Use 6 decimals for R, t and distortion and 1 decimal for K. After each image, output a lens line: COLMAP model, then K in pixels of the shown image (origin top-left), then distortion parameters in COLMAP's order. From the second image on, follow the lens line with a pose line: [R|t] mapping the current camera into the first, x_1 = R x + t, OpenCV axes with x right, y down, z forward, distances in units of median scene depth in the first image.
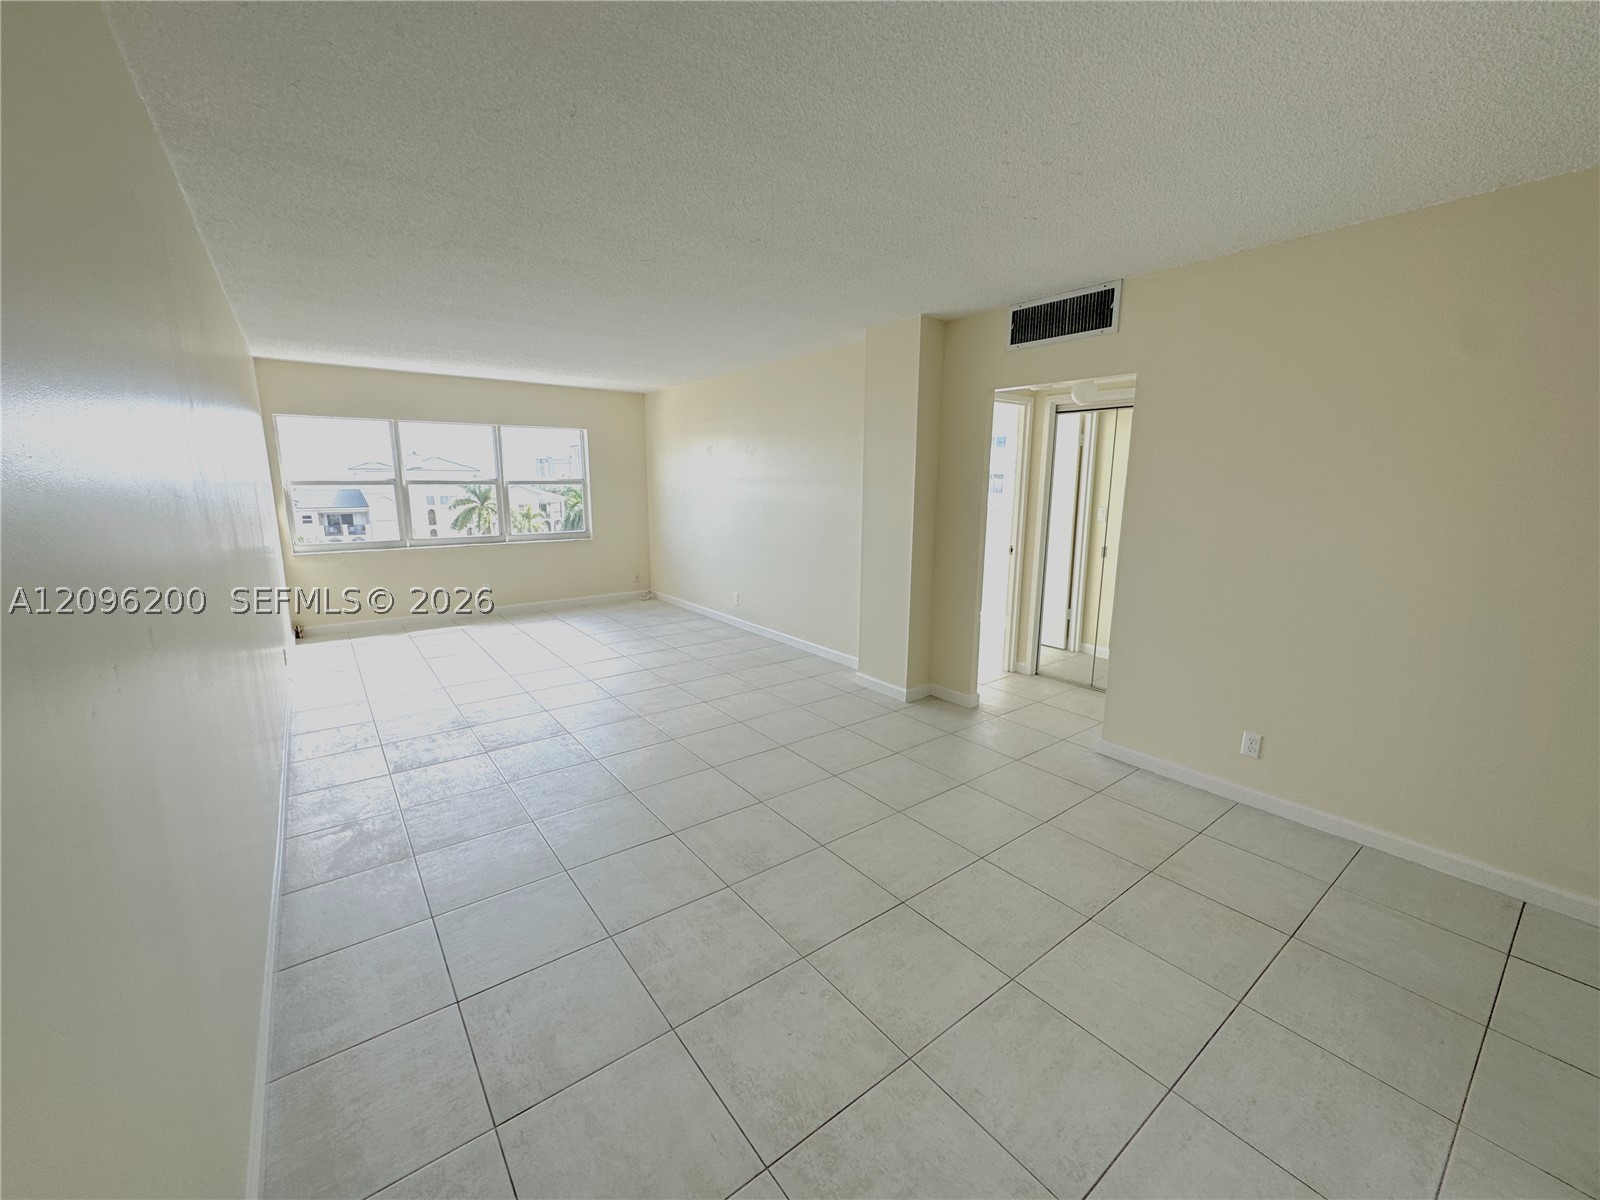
lens RADIAL K [[645.2, 0, 804.4], [0, 645.2, 598.3], [0, 0, 1]] dist [-0.002413, -0.000035]
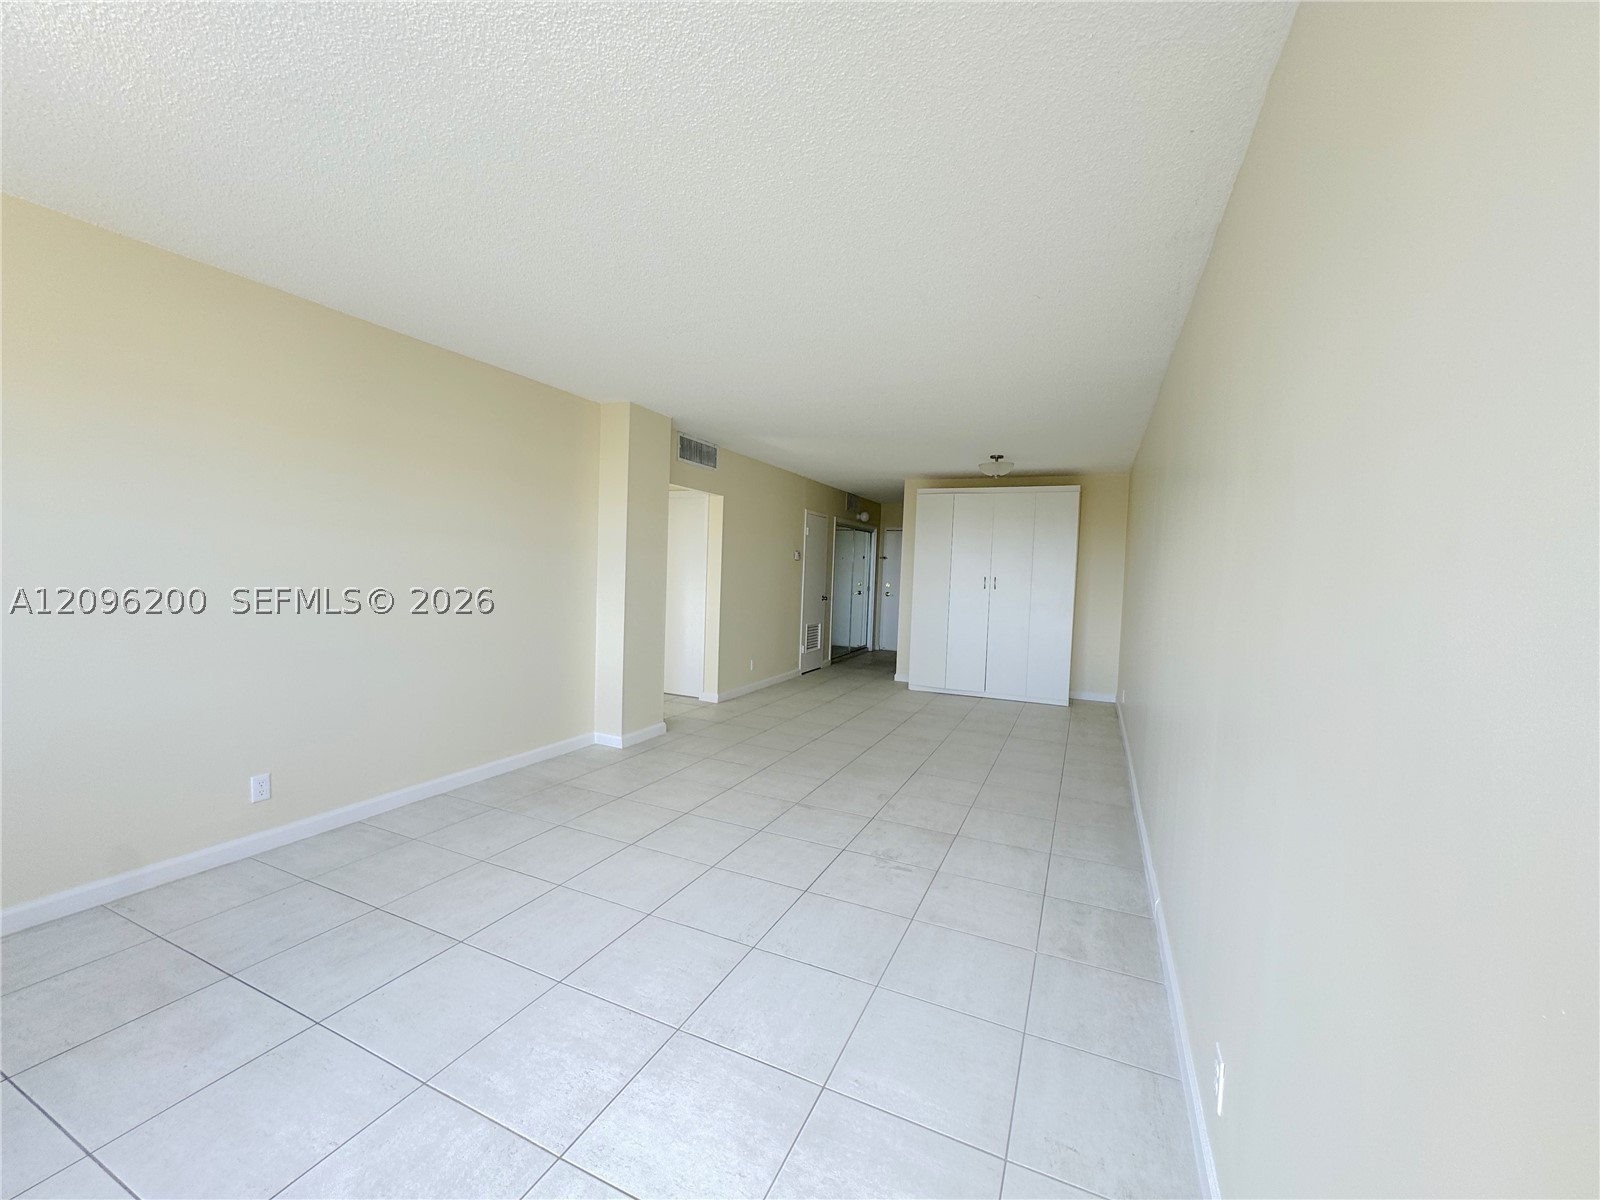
lens RADIAL K [[645.2, 0, 800.0], [0, 645.2, 598.3], [0, 0, 1]] dist [-0.002413, -0.000035]
pose [[-0.460539, -0.073836, 0.884563, -0.662587], [0.124090, 0.981393, 0.146524, -0.149818], [-0.878923, 0.177245, -0.442807, 0.852415]]
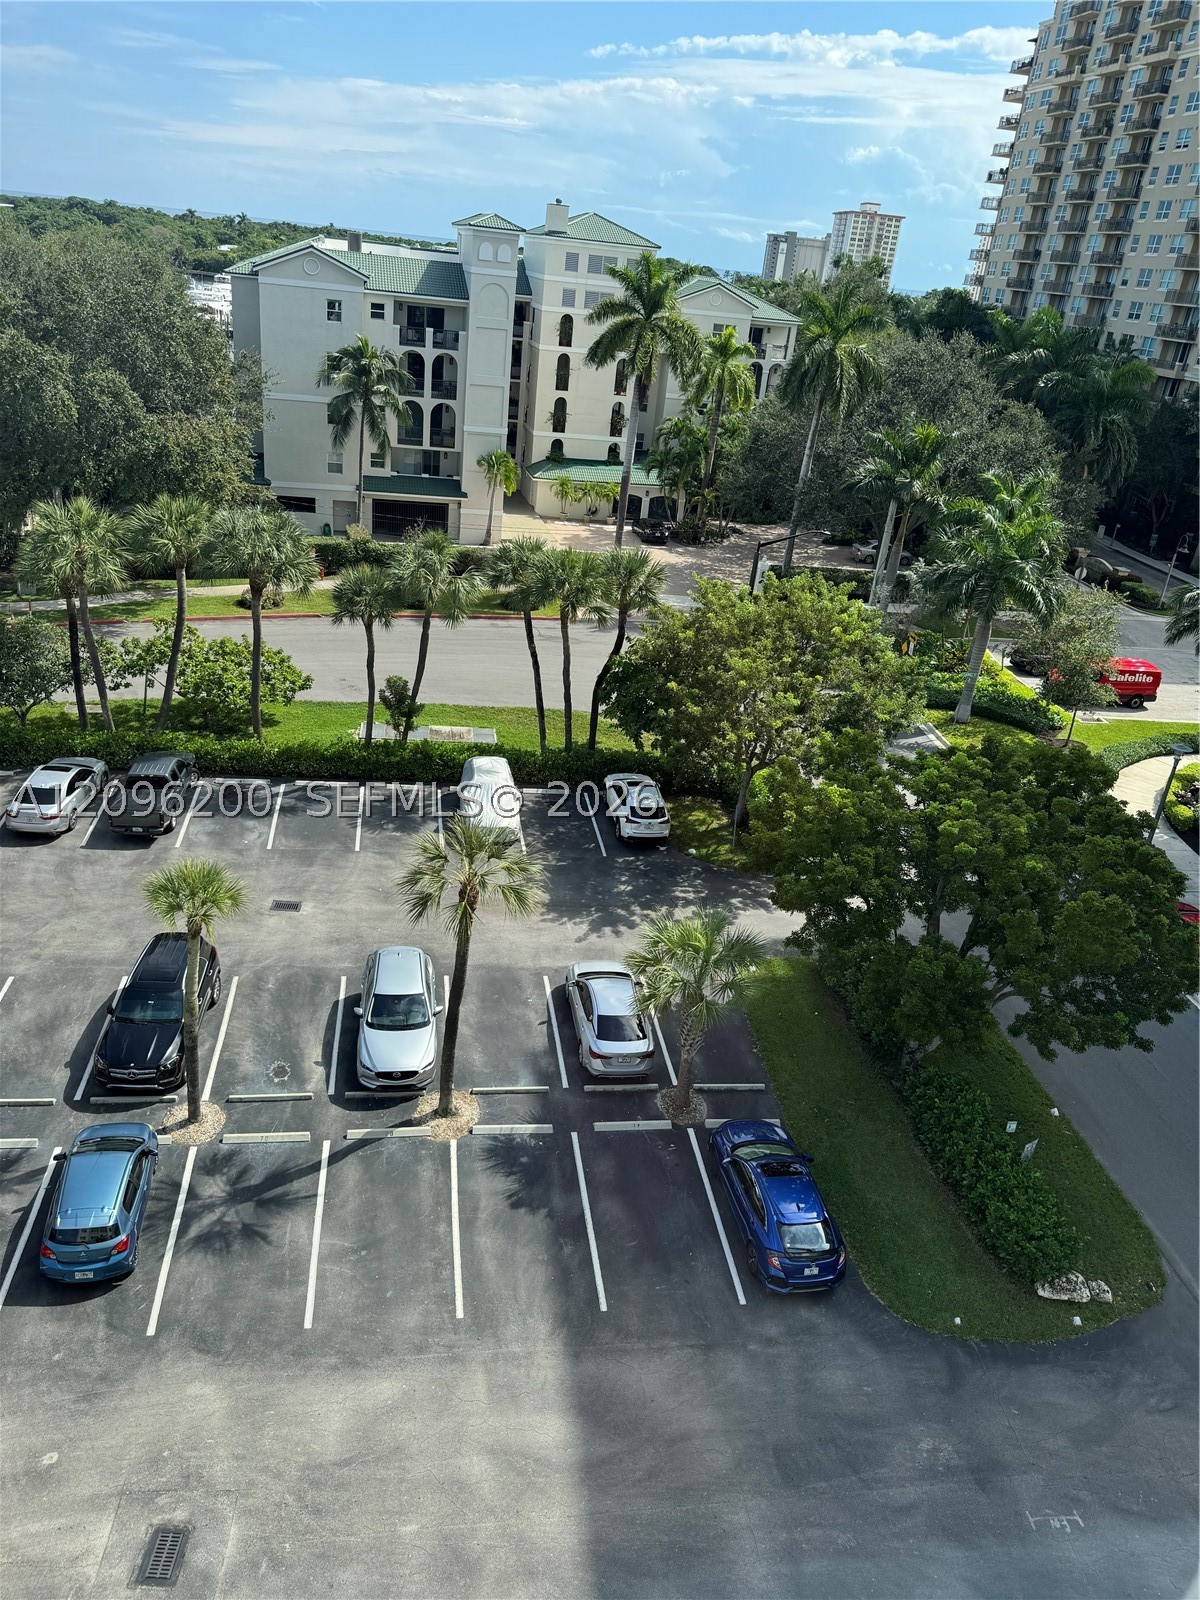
lens RADIAL K [[1145.6, 0, 599.7], [0, 1145.6, 806.5], [0, 0, 1]] dist [0.000843, -0.002303]
pose [[0.865929, 0.288052, -0.408893, -0.042567], [-0.182517, 0.943119, 0.277873, -0.023809], [0.465677, -0.165989, 0.869248, 0.115899]]
